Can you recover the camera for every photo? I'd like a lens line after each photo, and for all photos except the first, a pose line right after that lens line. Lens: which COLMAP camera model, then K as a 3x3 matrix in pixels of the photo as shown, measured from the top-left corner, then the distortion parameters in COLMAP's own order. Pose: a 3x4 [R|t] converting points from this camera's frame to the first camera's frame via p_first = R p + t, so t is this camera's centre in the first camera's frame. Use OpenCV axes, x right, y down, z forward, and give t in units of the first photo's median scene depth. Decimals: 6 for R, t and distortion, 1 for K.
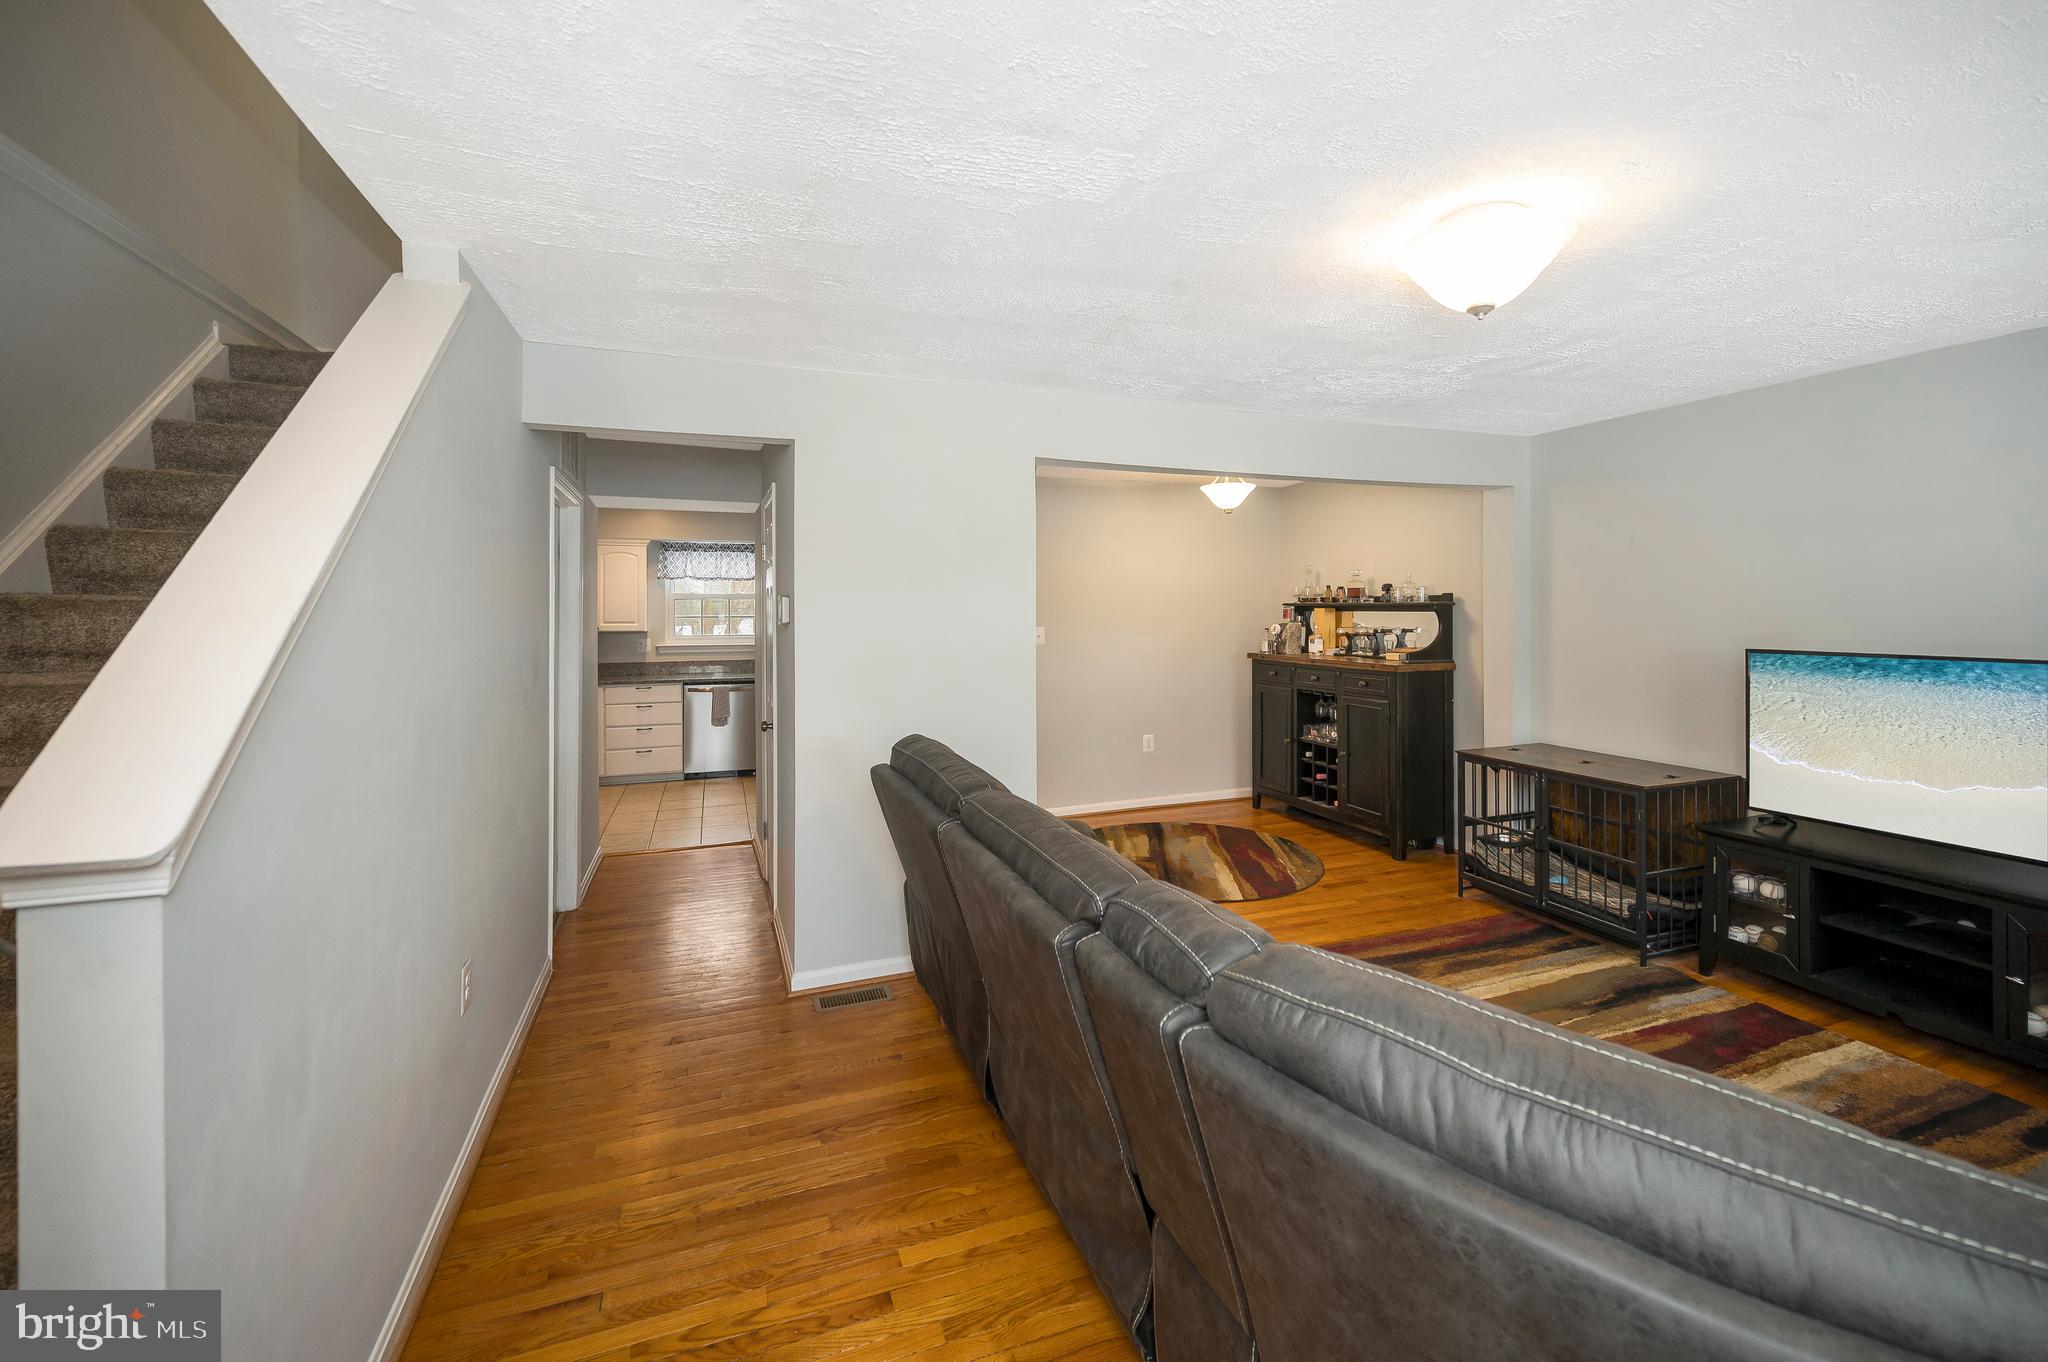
lens RADIAL K [[847.4, 0, 1029.3], [0, 847.4, 616.4], [0, 0, 1]] dist [0.002536, 0.000055]
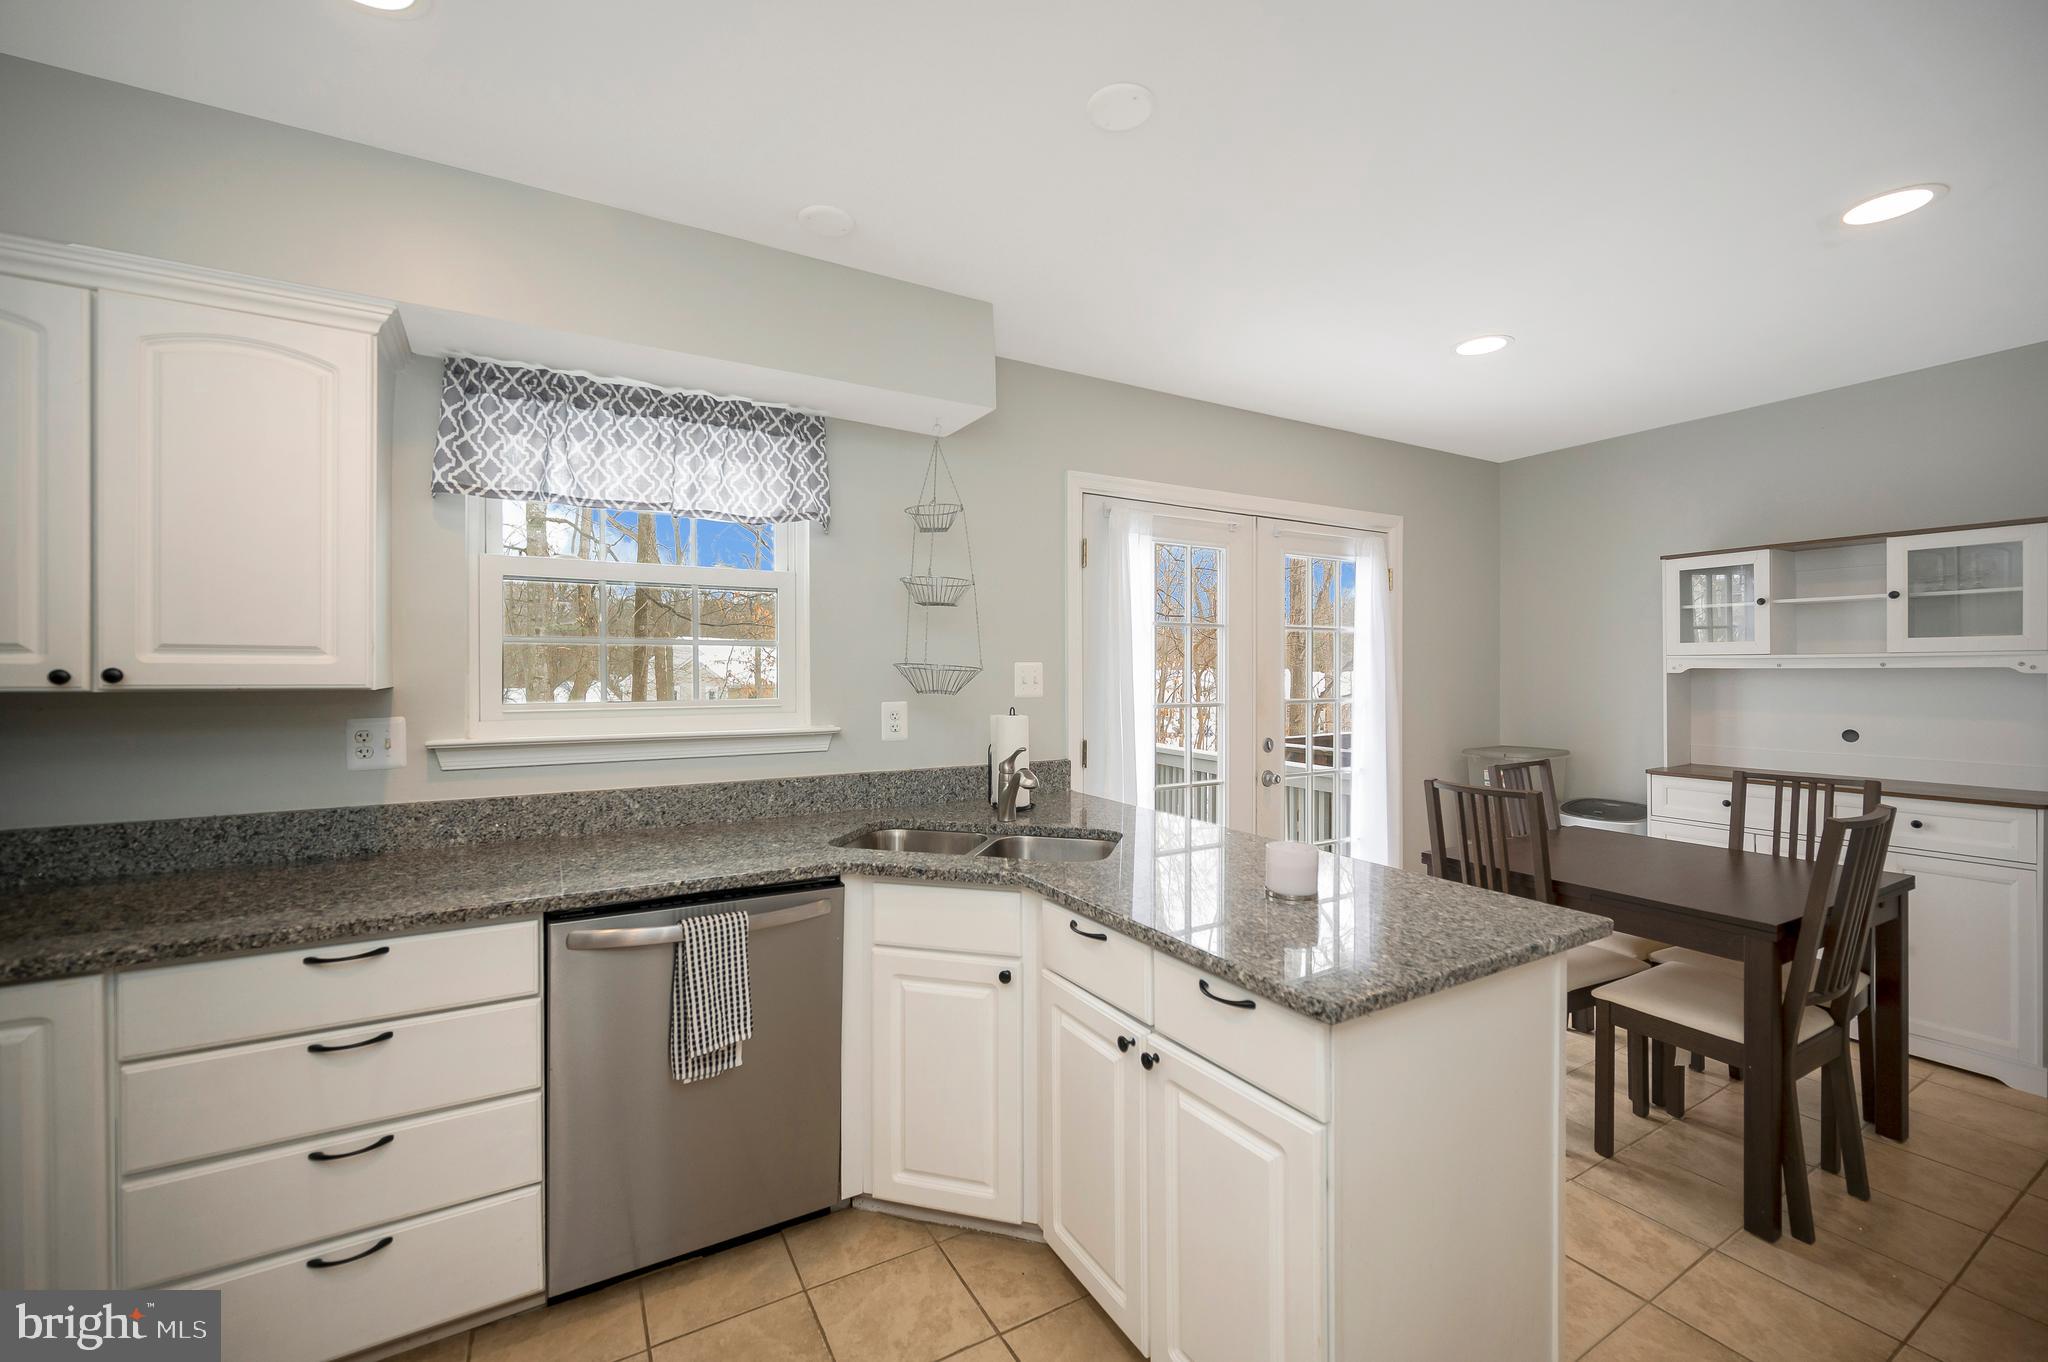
lens RADIAL K [[834.9, 0, 1023.1], [0, 834.9, 676.6], [0, 0, 1]] dist [-0.001456, -0.000208]
pose [[0.986145, 0.001843, 0.165876, -0.622761], [-0.002010, 0.999998, 0.000843, 0.026509], [-0.165874, -0.001164, 0.986146, 1.479589]]
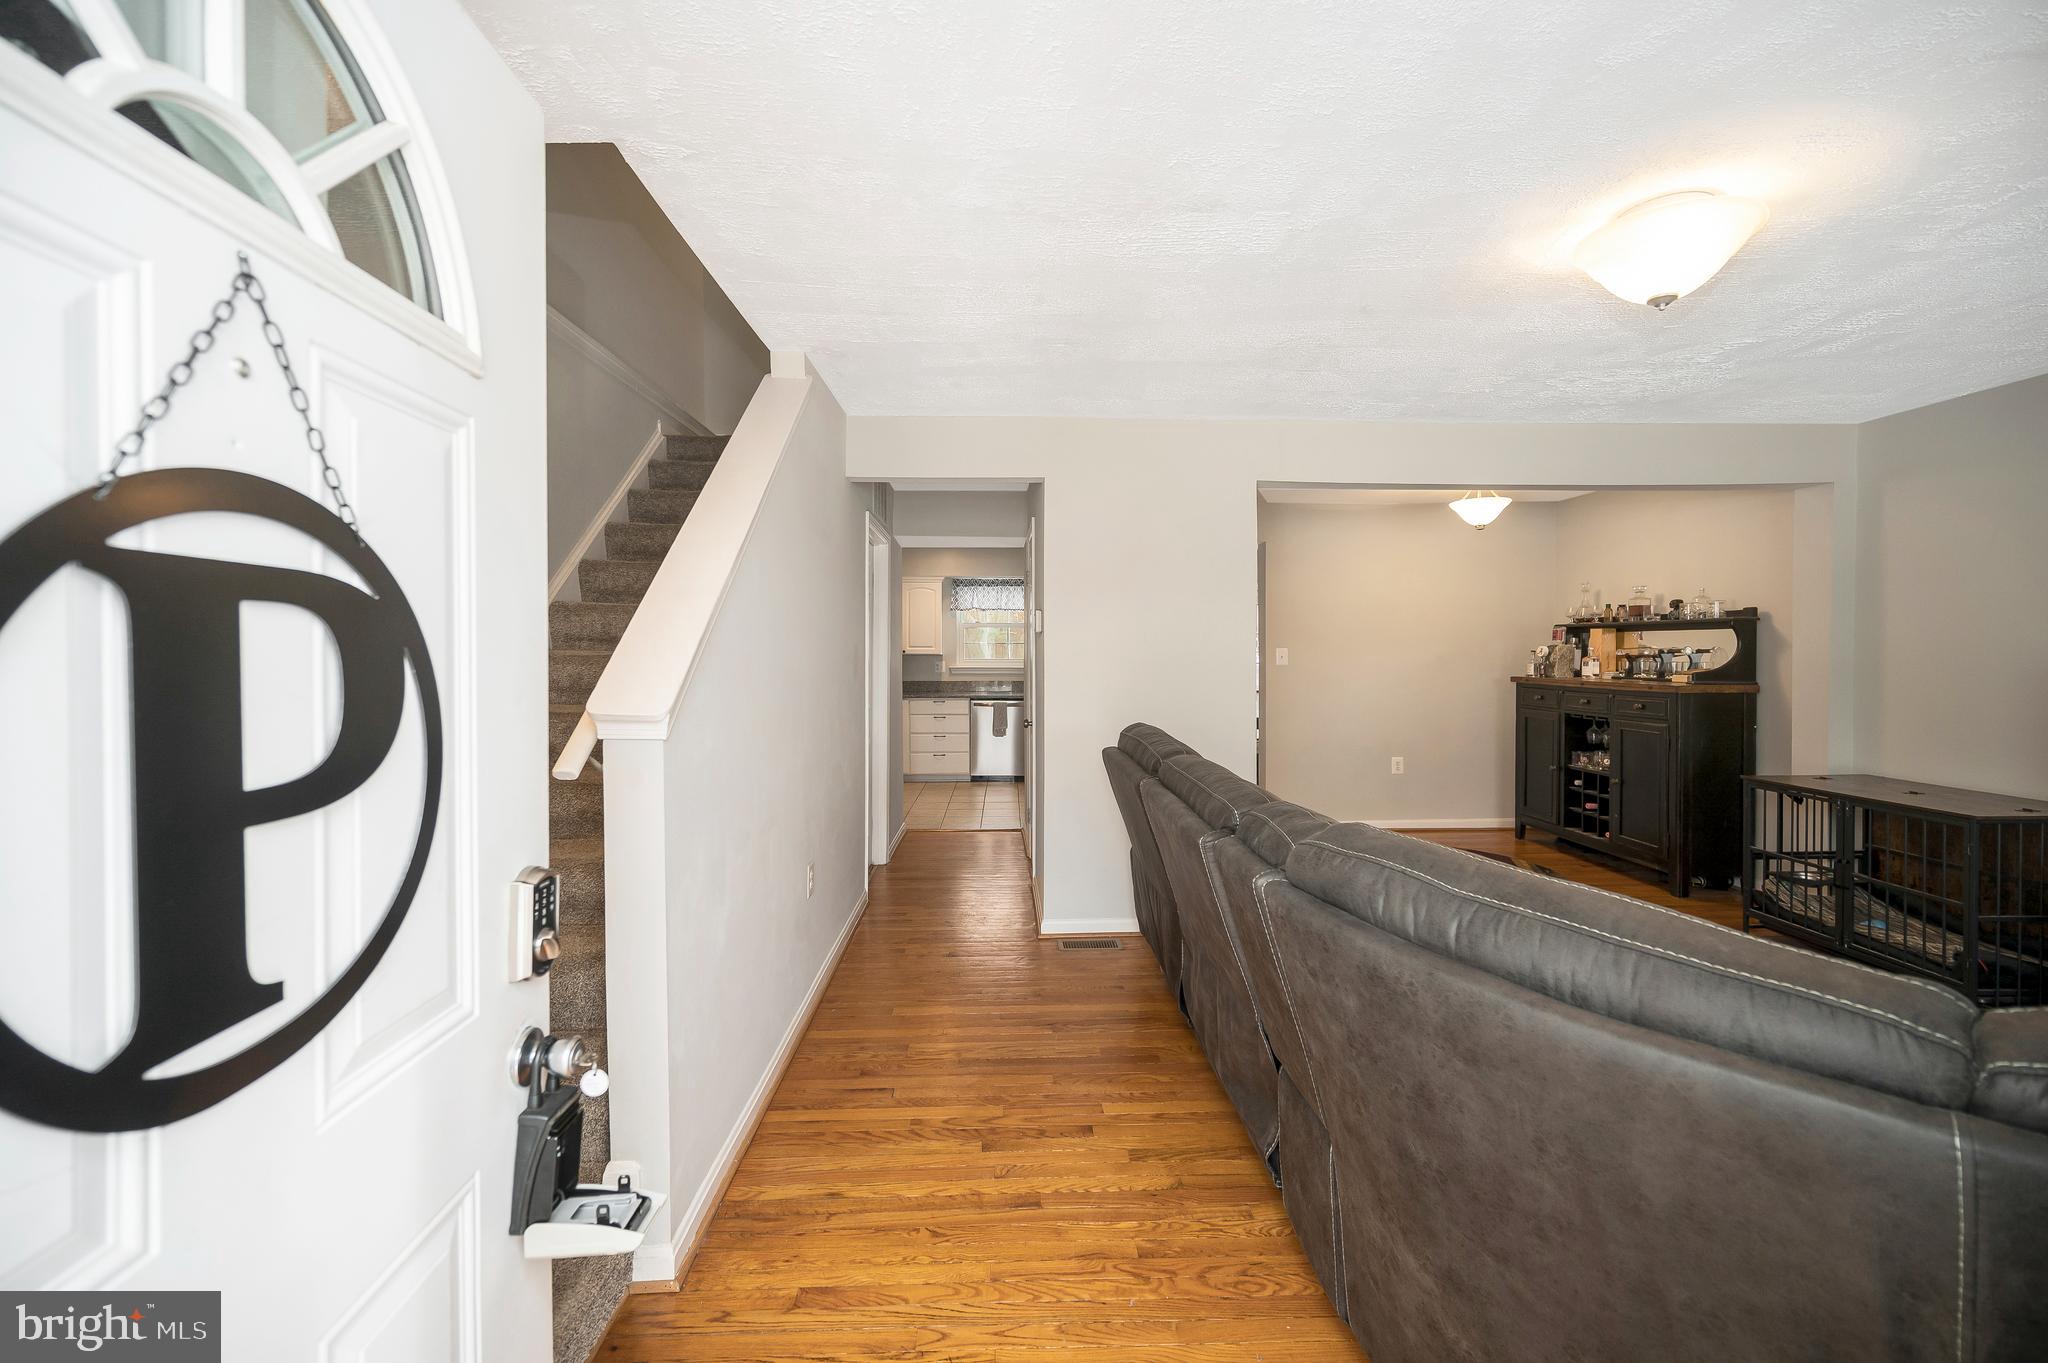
lens RADIAL K [[825.8, 0, 1035.4], [0, 825.8, 673.6], [0, 0, 1]] dist [0.001588, 0.000359]
pose [[0.949164, 0.010638, -0.314601, 0.069662], [-0.003969, 0.999754, 0.021831, 0.037114], [0.314756, -0.019473, 0.948973, -0.103646]]
